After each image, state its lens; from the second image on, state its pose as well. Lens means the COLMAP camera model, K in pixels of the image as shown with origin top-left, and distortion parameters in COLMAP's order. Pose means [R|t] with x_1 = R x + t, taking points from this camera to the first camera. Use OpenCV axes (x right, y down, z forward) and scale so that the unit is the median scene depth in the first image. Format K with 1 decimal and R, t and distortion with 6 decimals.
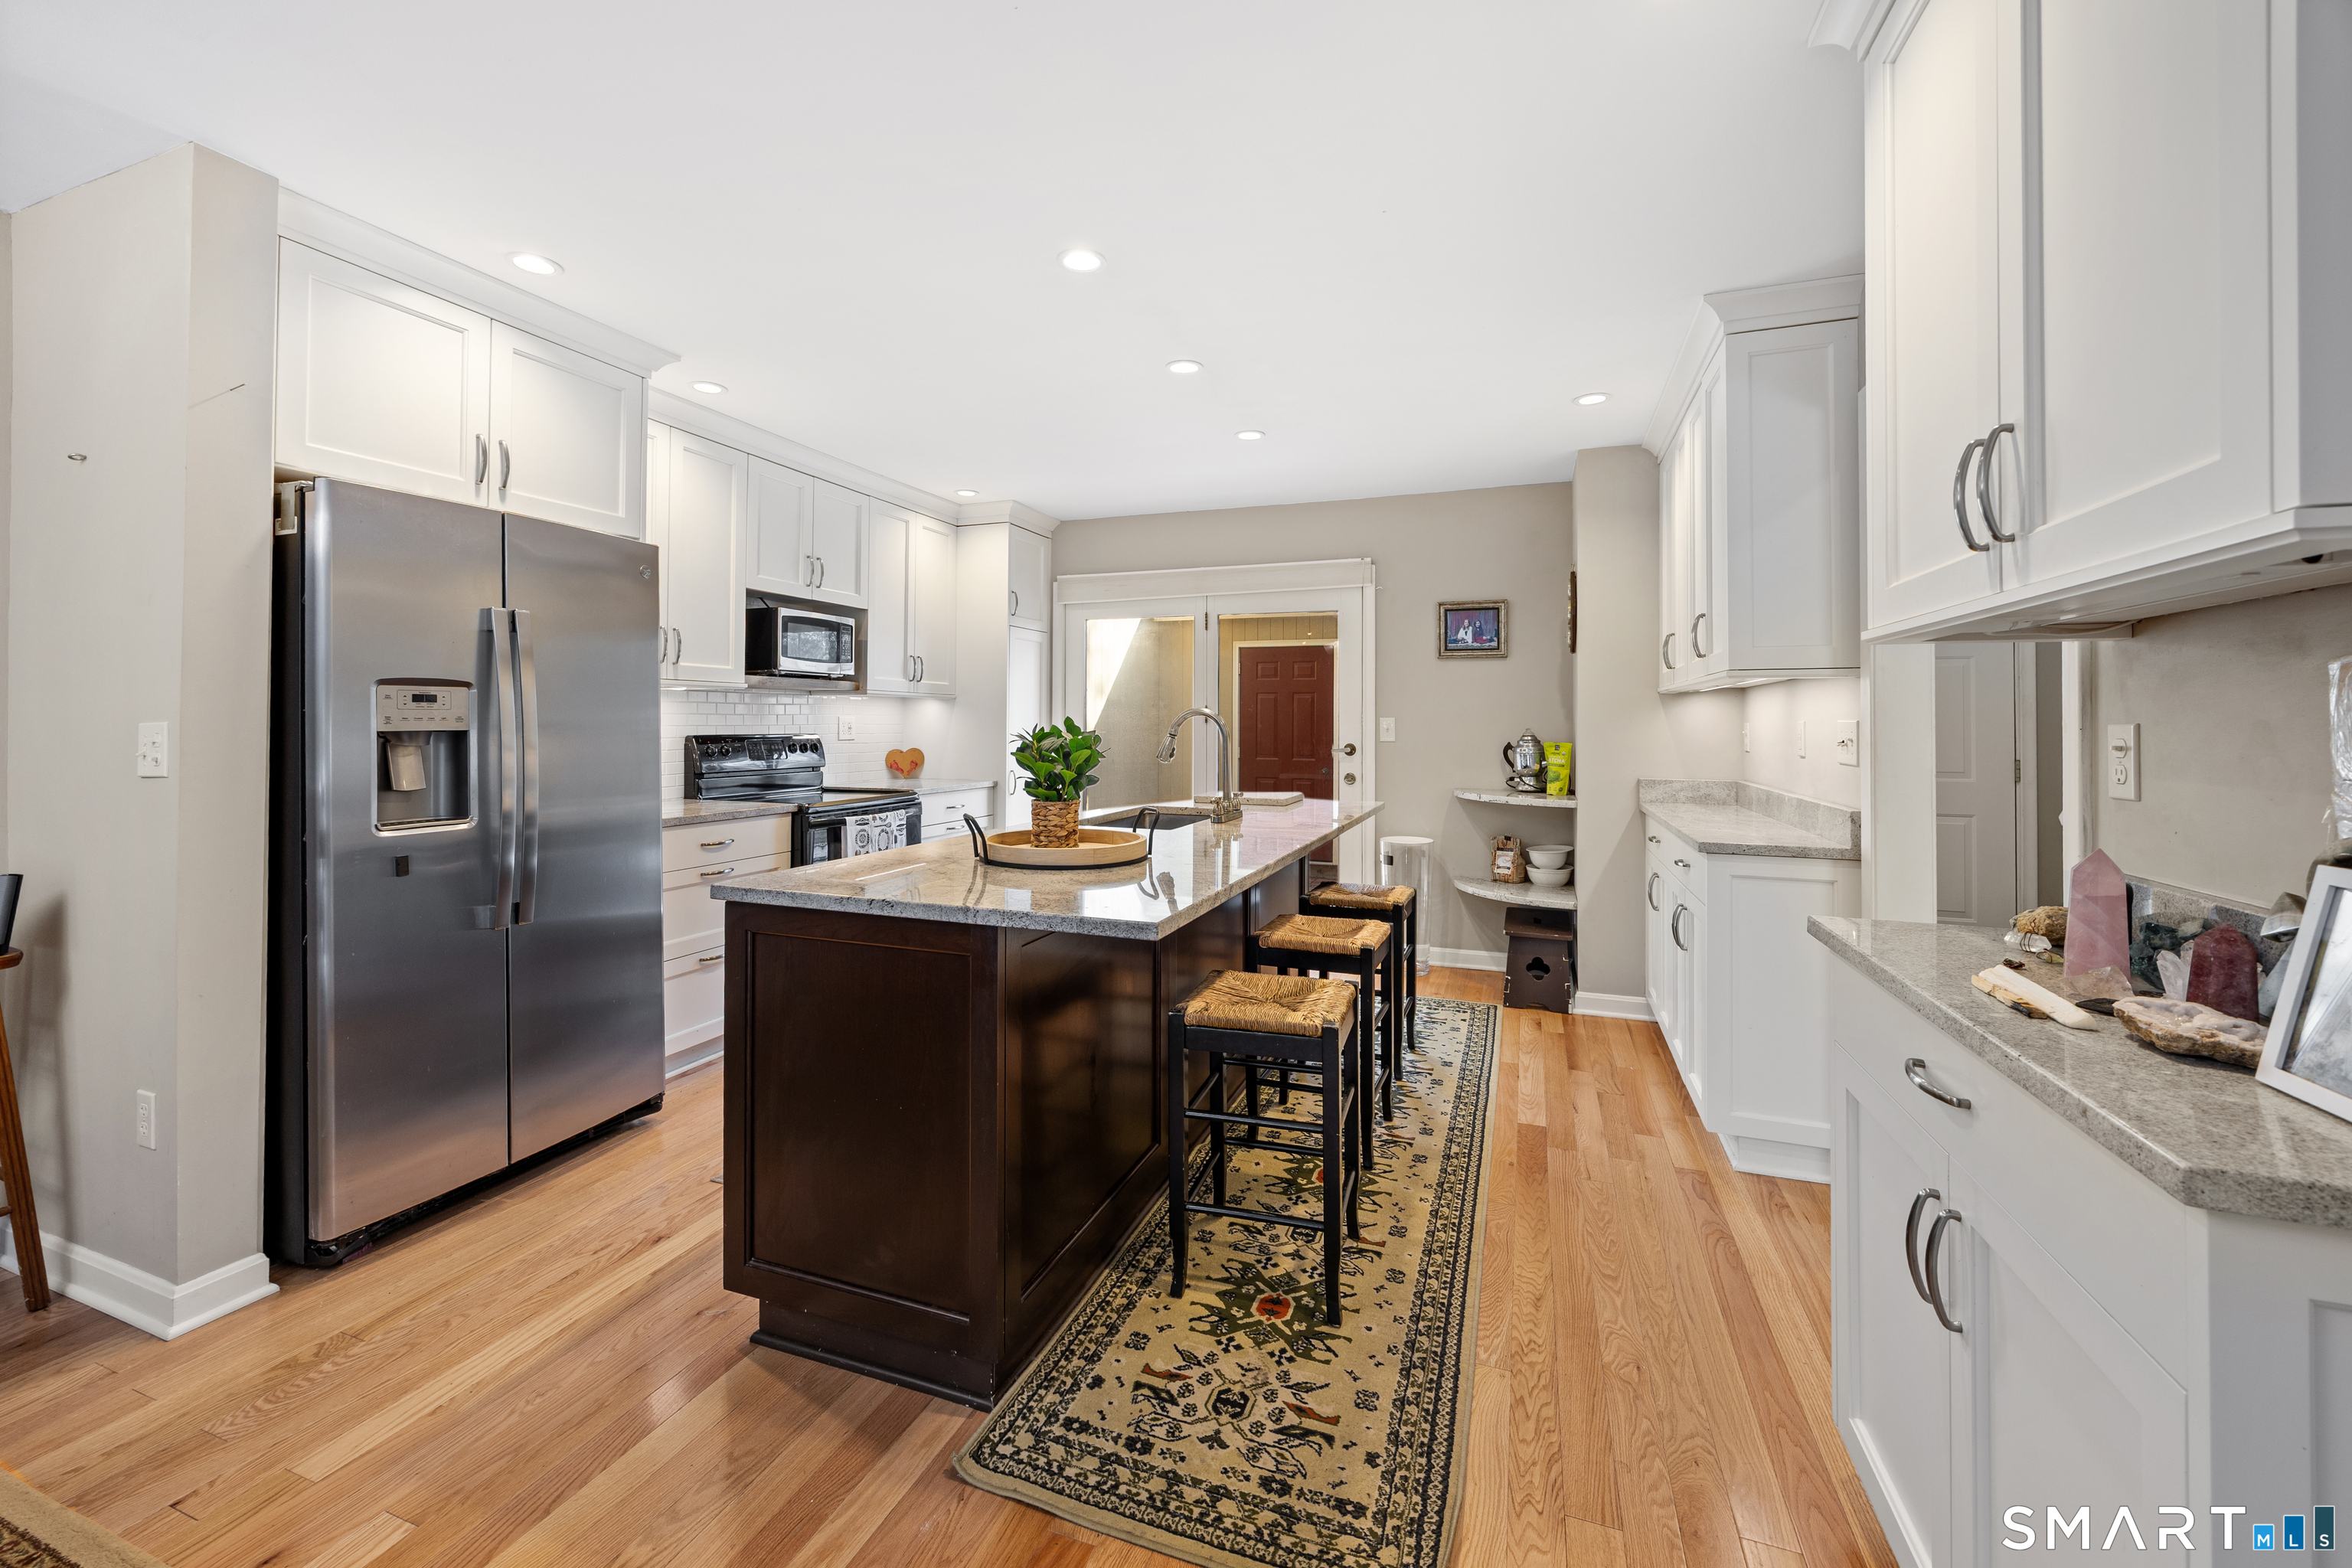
lens RADIAL K [[943.2, 0, 1179.3], [0, 943.2, 723.4], [0, 0, 1]] dist [-0.003667, -0.000113]
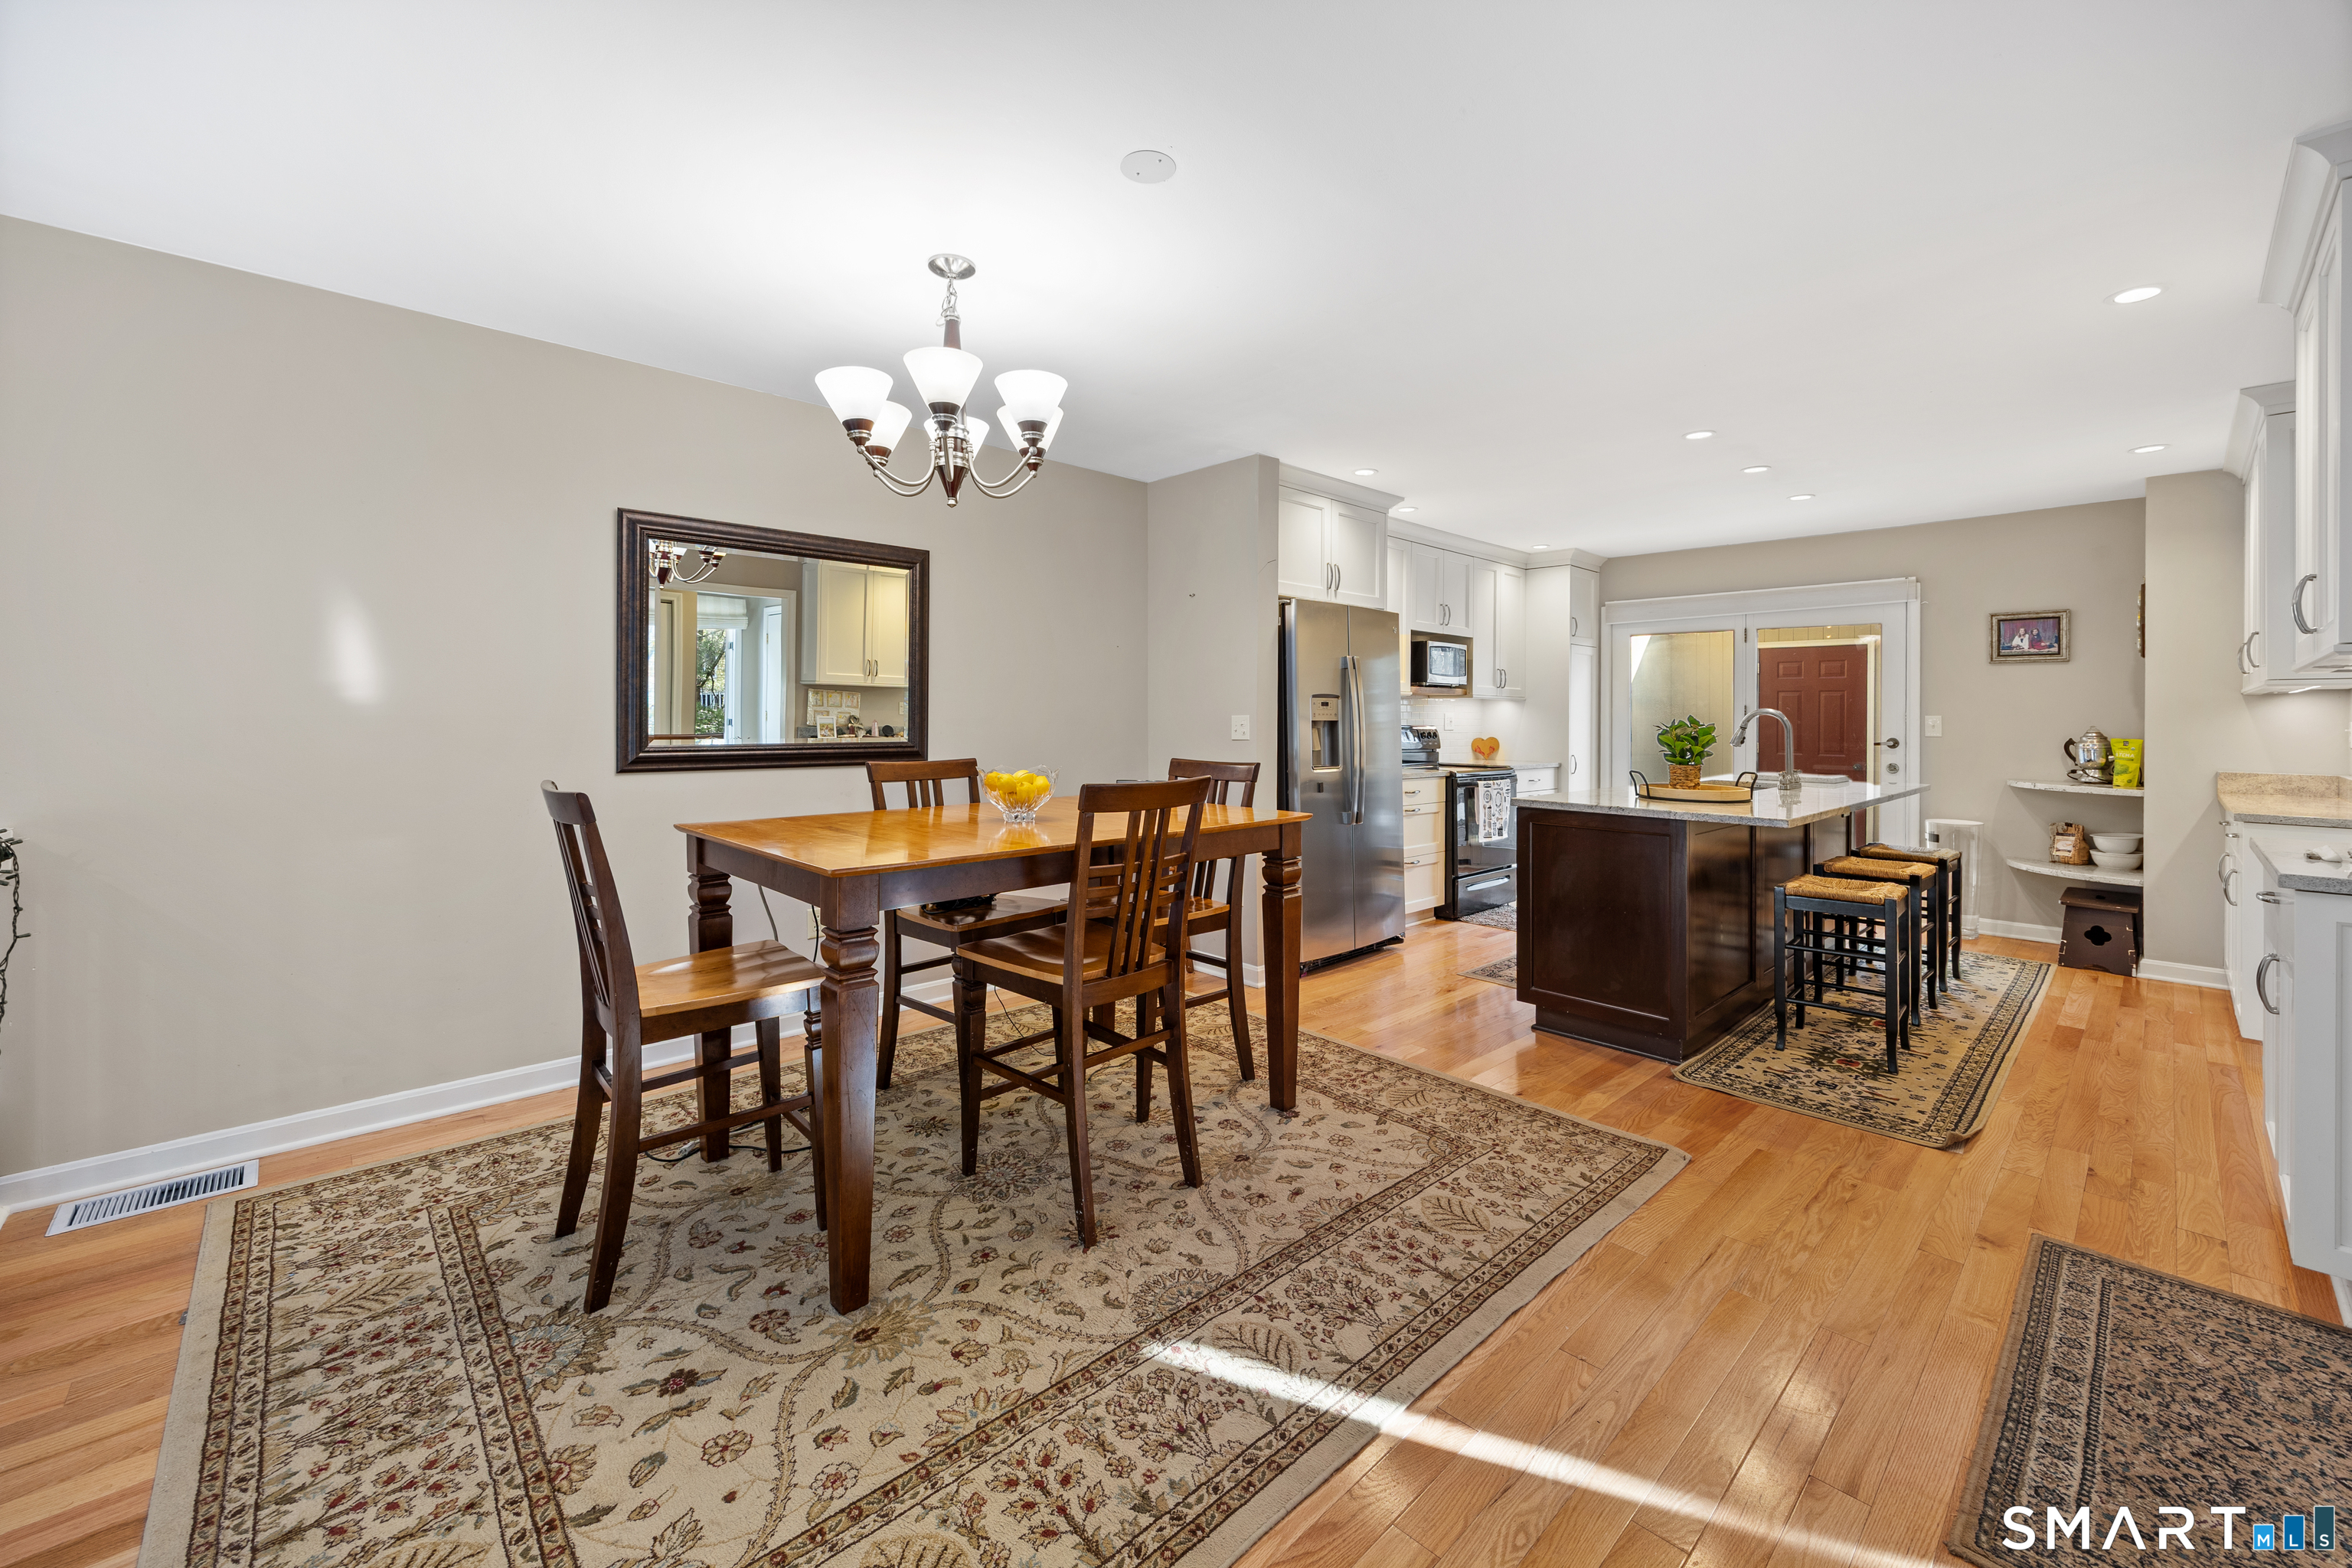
lens RADIAL K [[943.2, 0, 1170.1], [0, 943.2, 713.3], [0, 0, 1]] dist [-0.003667, -0.000113]
pose [[0.893912, 0.002637, -0.448235, -0.116753], [-0.005616, 0.999970, -0.005316, 0.002798], [0.448207, 0.007269, 0.893900, -0.532623]]
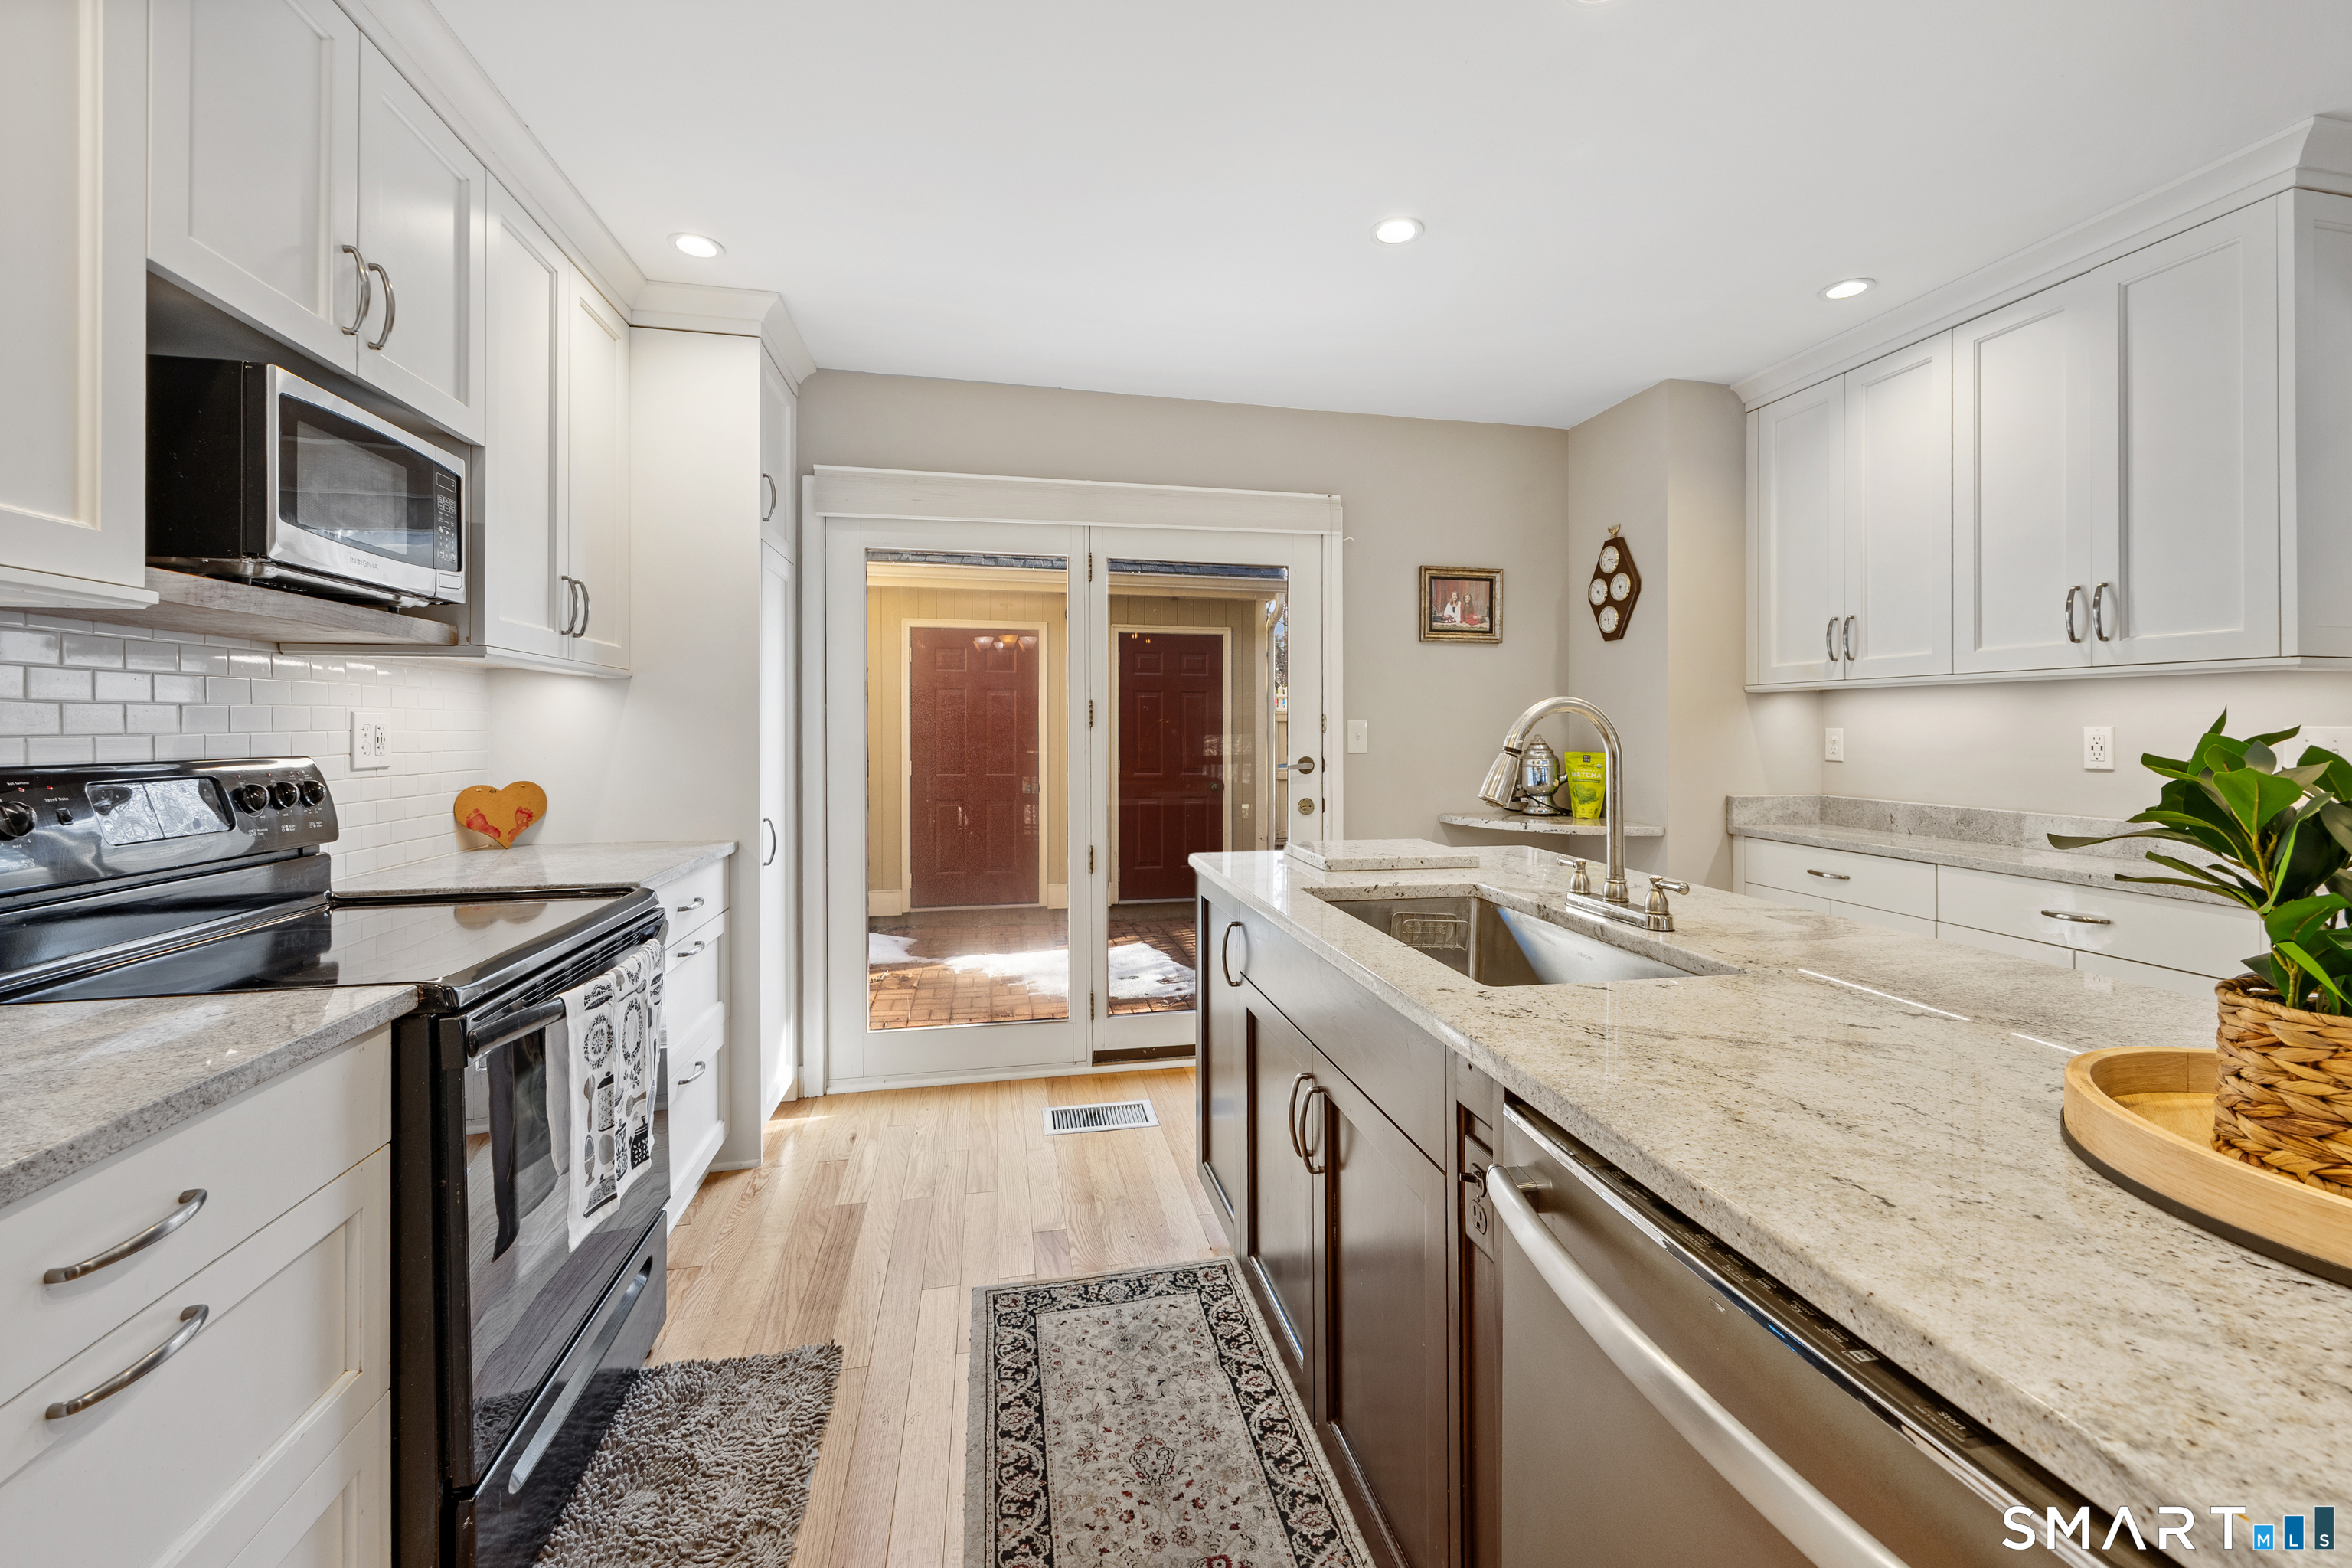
lens RADIAL K [[943.2, 0, 1199.2], [0, 943.2, 730.2], [0, 0, 1]] dist [-0.003667, -0.000113]
pose [[0.839111, -0.001096, 0.543959, -0.333702], [-0.000075, 0.999998, 0.002131, 0.000011], [-0.543960, -0.001829, 0.839109, 0.562393]]
